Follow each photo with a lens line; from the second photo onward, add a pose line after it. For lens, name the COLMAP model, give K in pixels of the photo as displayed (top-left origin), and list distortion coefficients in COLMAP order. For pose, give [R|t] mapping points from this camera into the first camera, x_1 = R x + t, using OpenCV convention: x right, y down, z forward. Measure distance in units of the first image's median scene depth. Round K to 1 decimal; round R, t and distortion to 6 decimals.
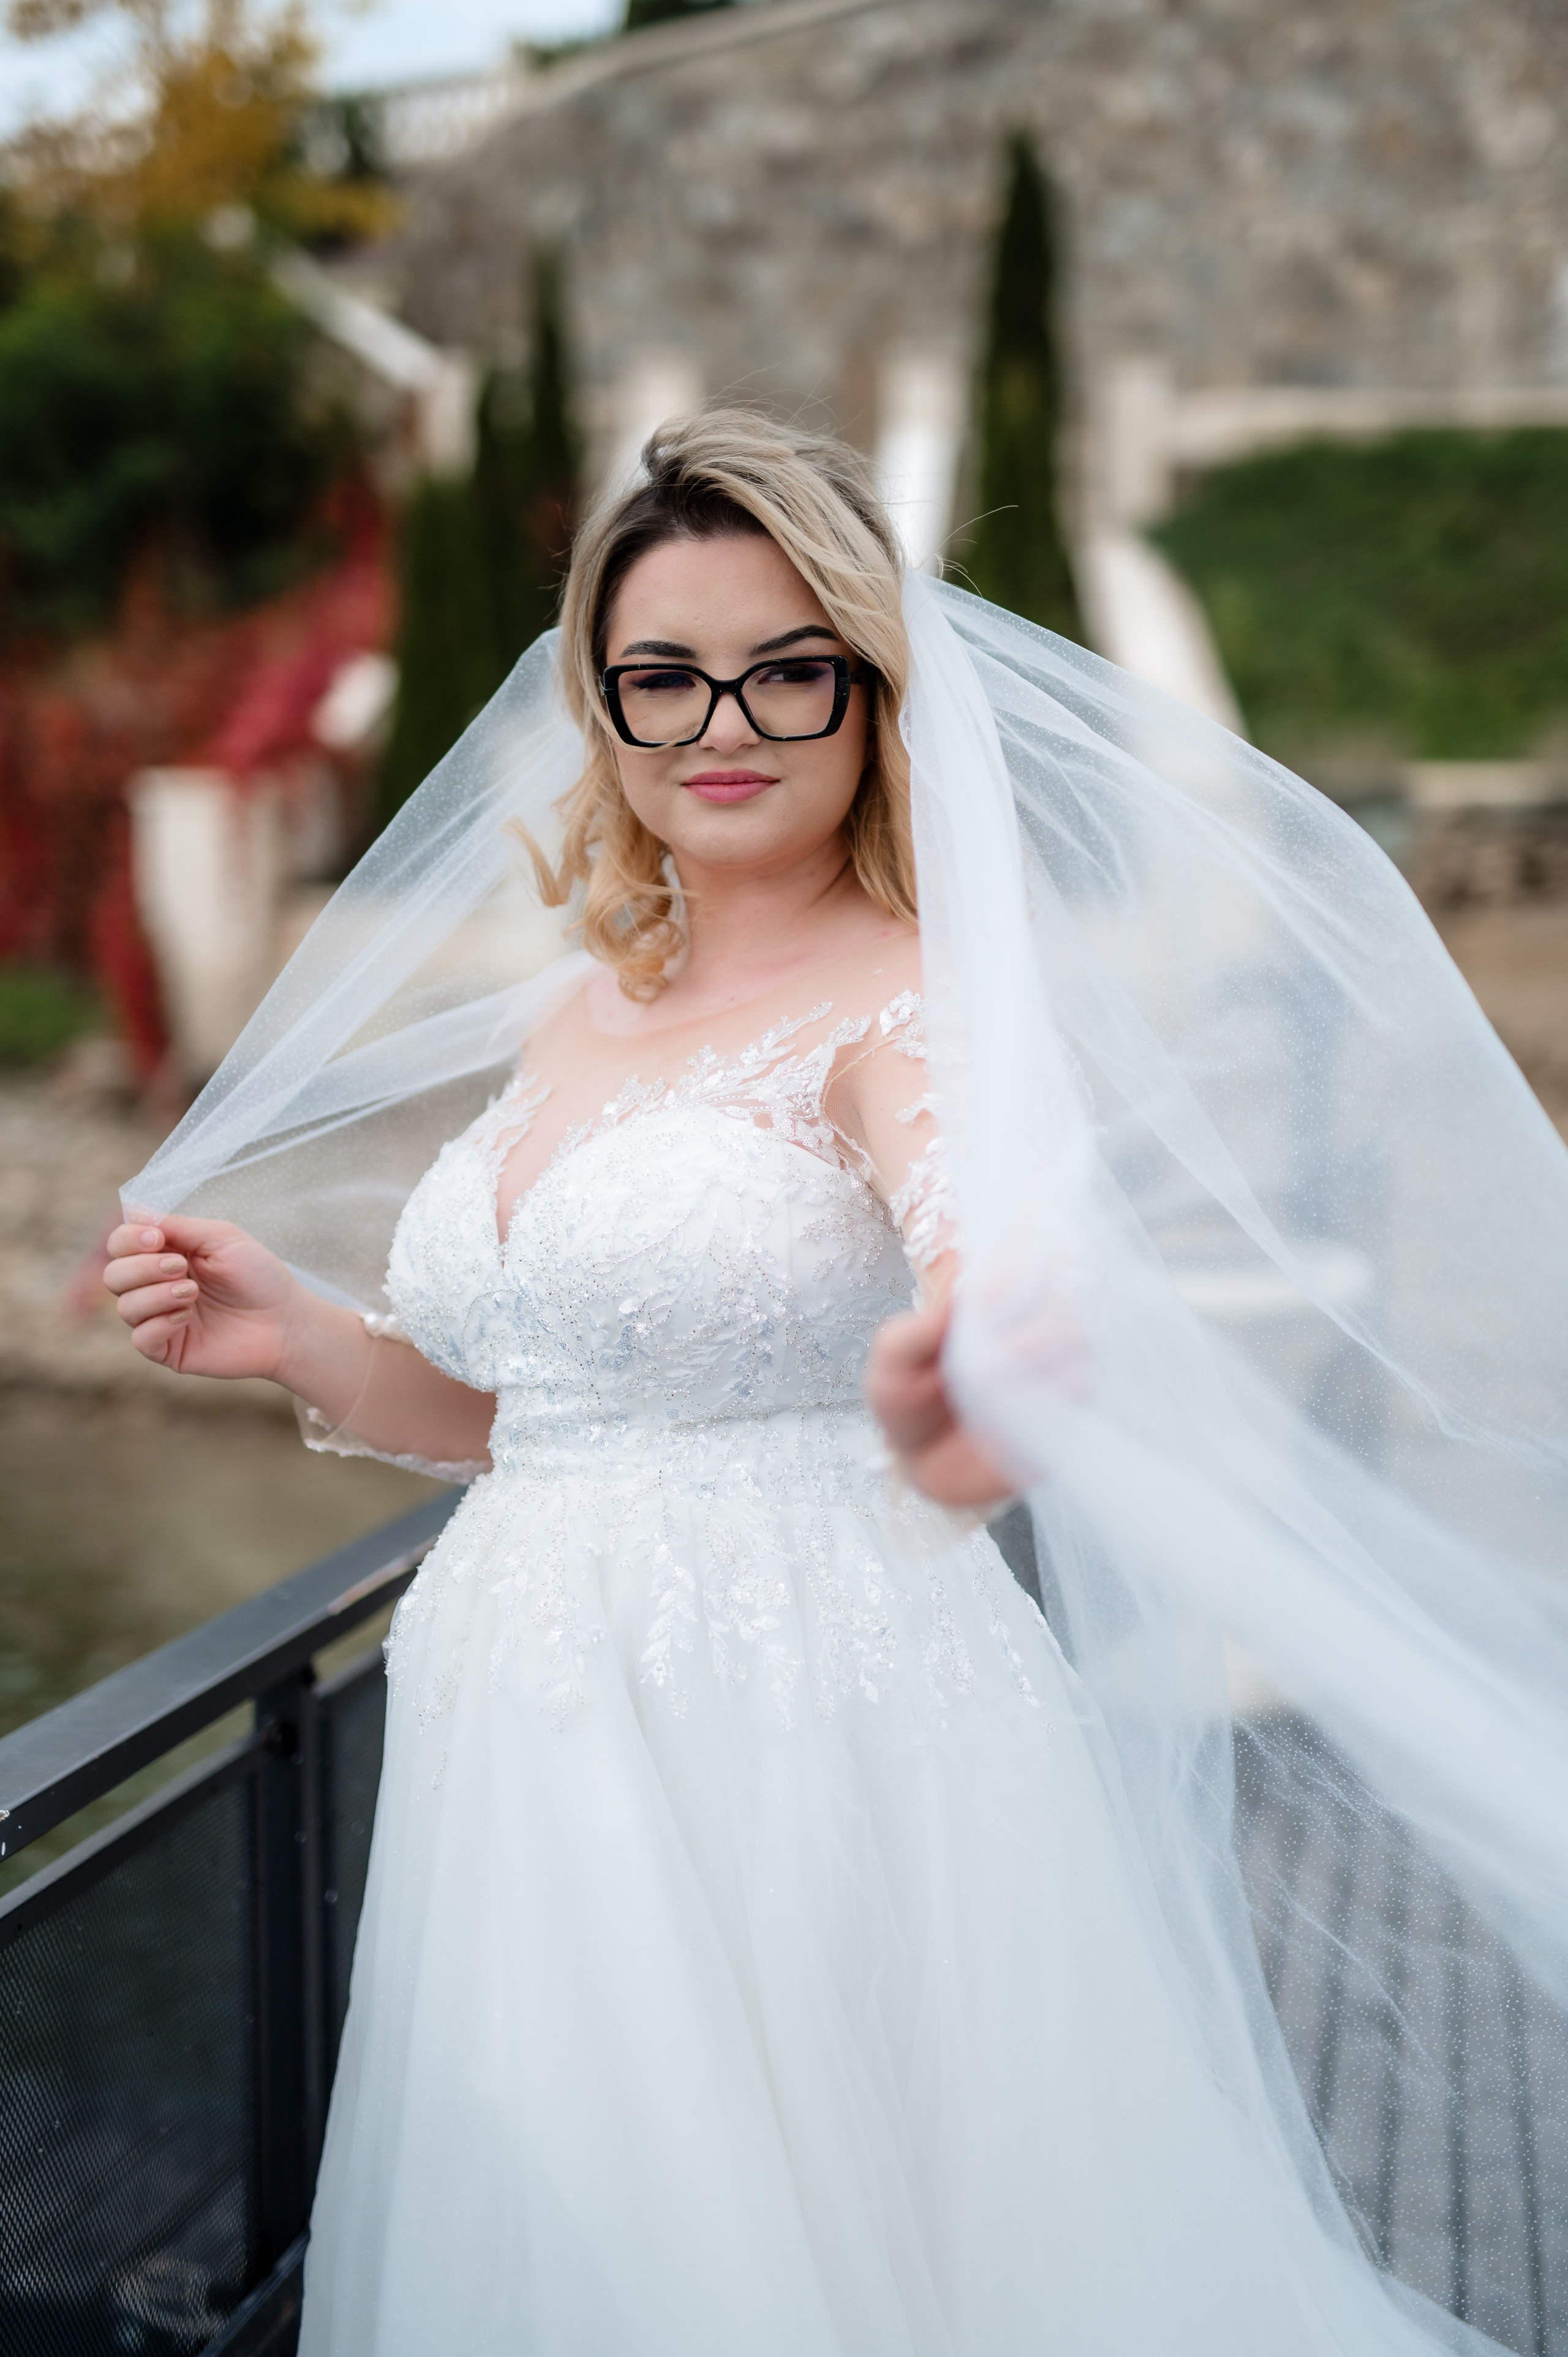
lens RADIAL K [[3605.2, 0, 784.0], [0, 3605.2, 1178.5], [0, 0, 1]] dist [0.023687, 0.076238]
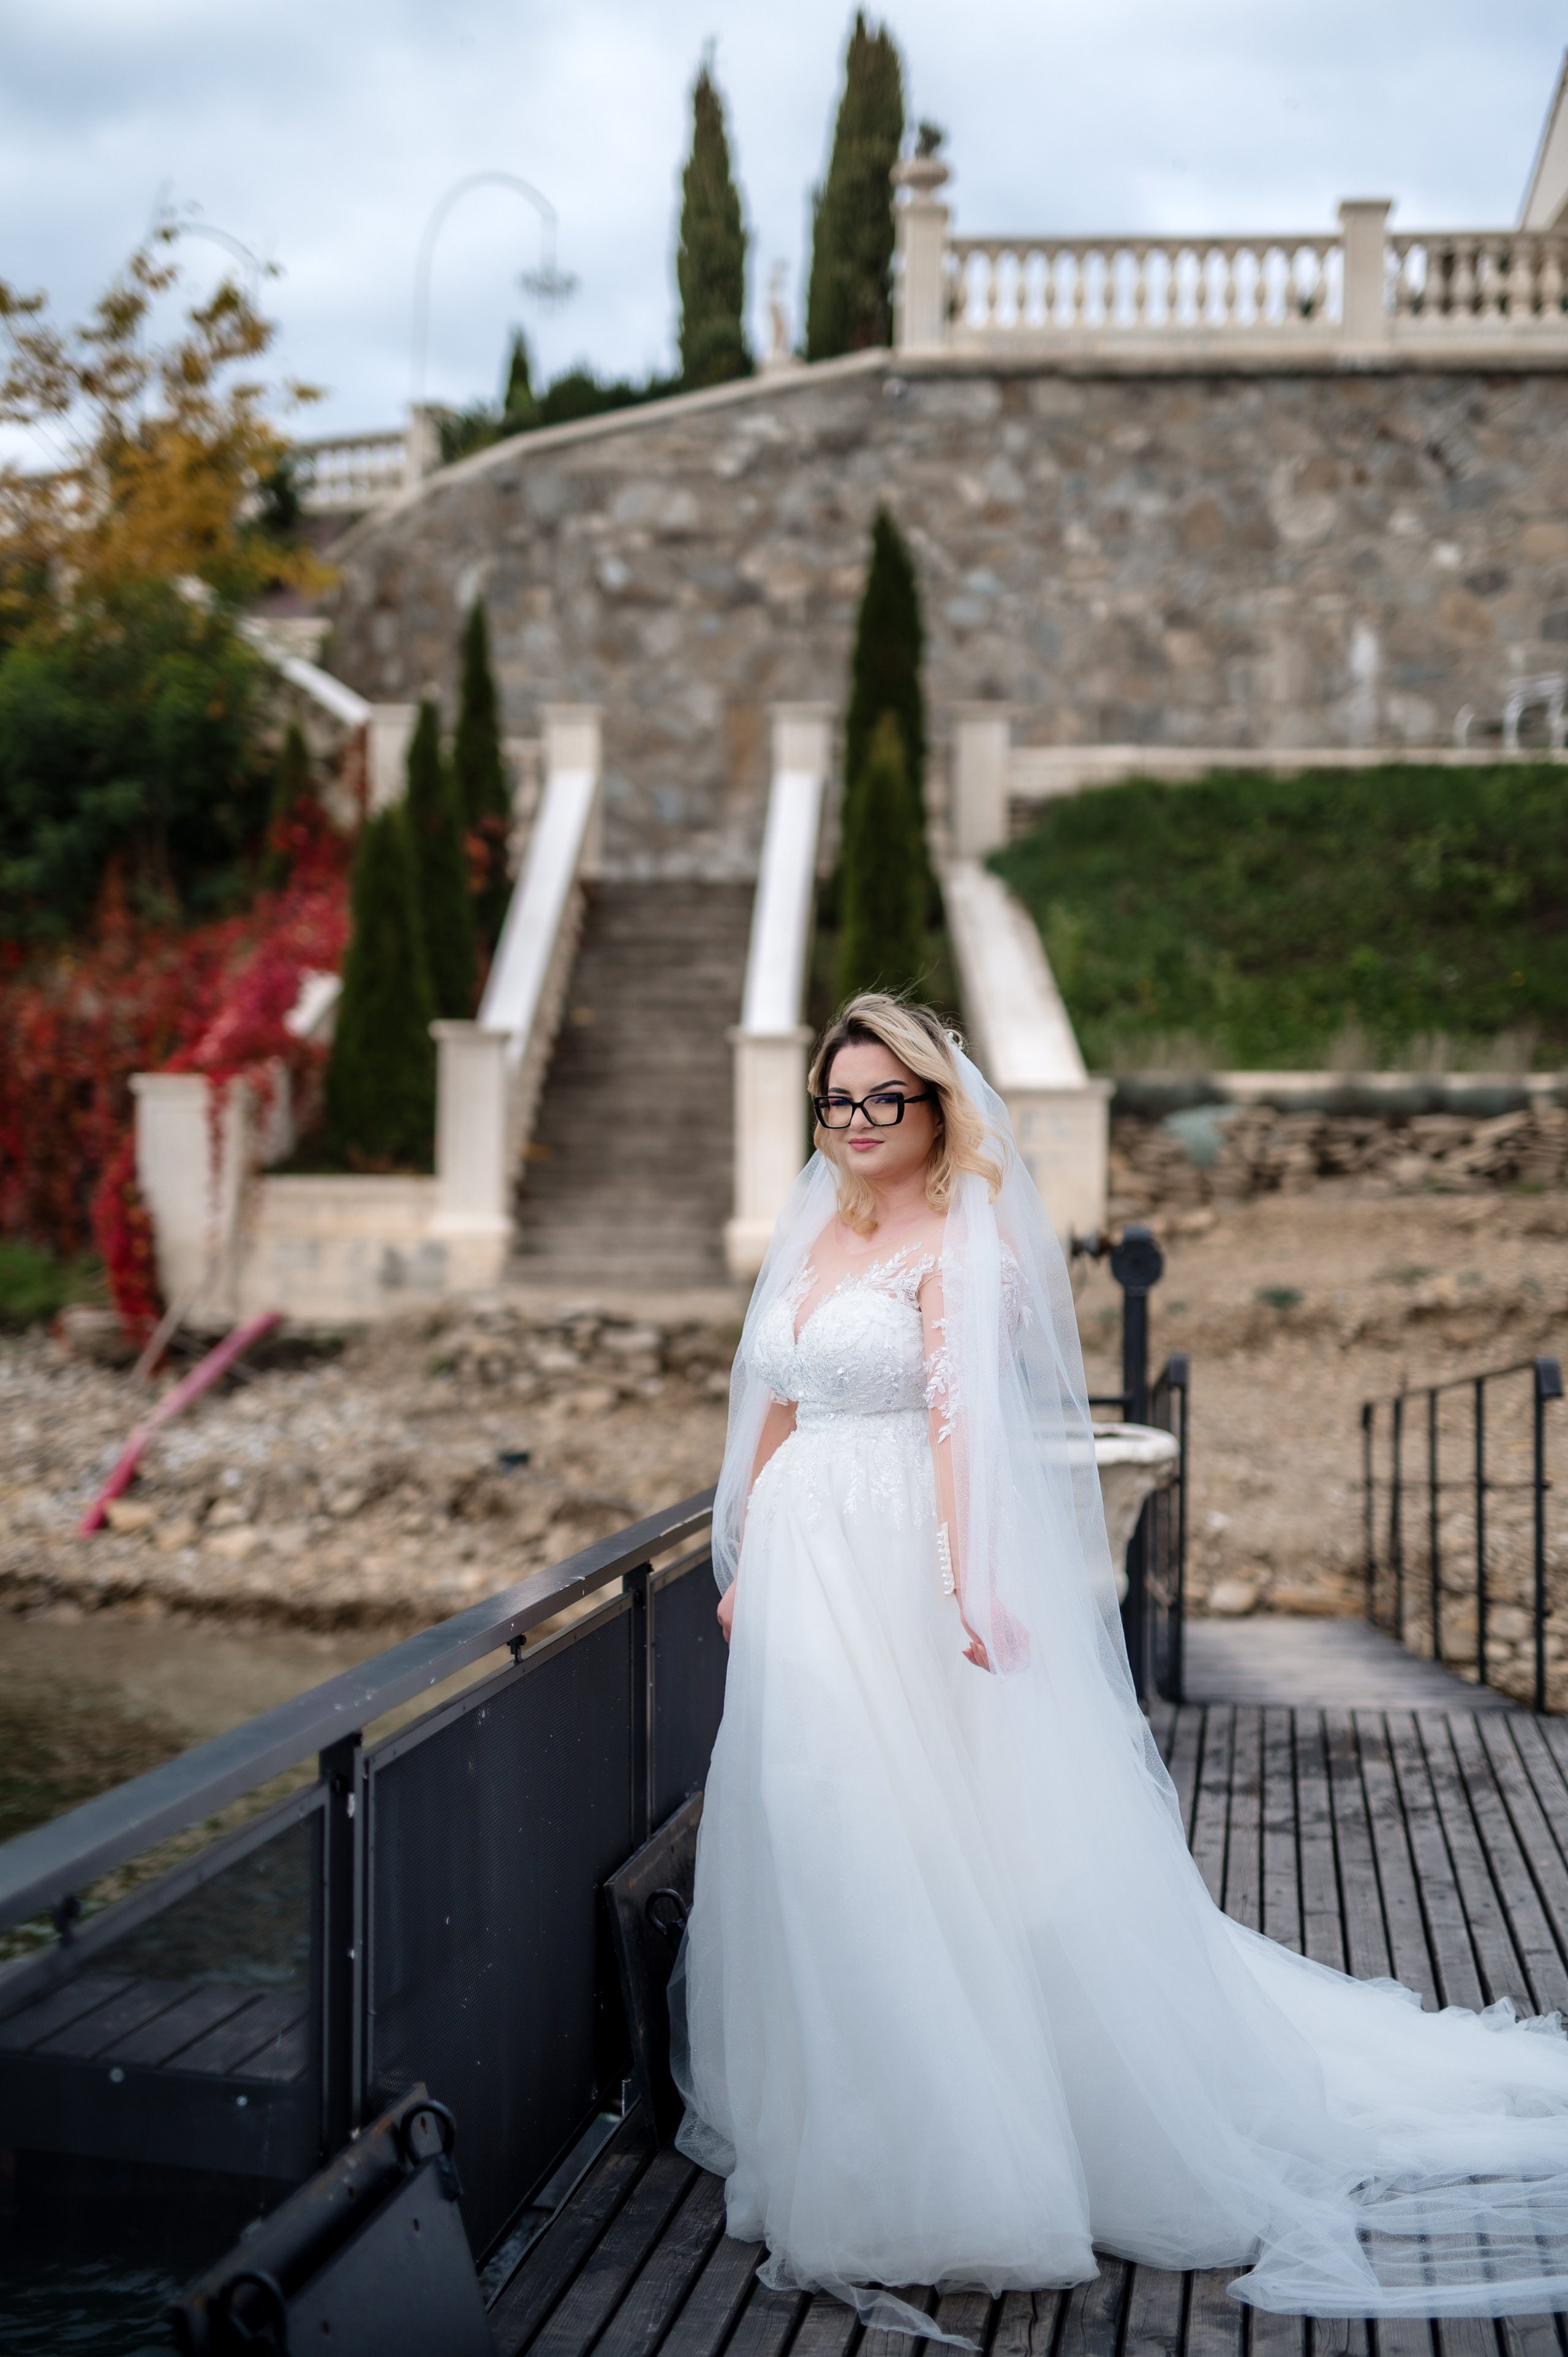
lens RADIAL K [[3605.2, 0, 784.0], [0, 3605.2, 1178.5], [0, 0, 1]] dist [0.023687, 0.076238]
pose [[0.998941, 0.005357, 0.045701, -0.018481], [-0.001902, 0.997159, -0.075306, 0.008581], [-0.045974, 0.075140, 0.996113, -0.136054]]
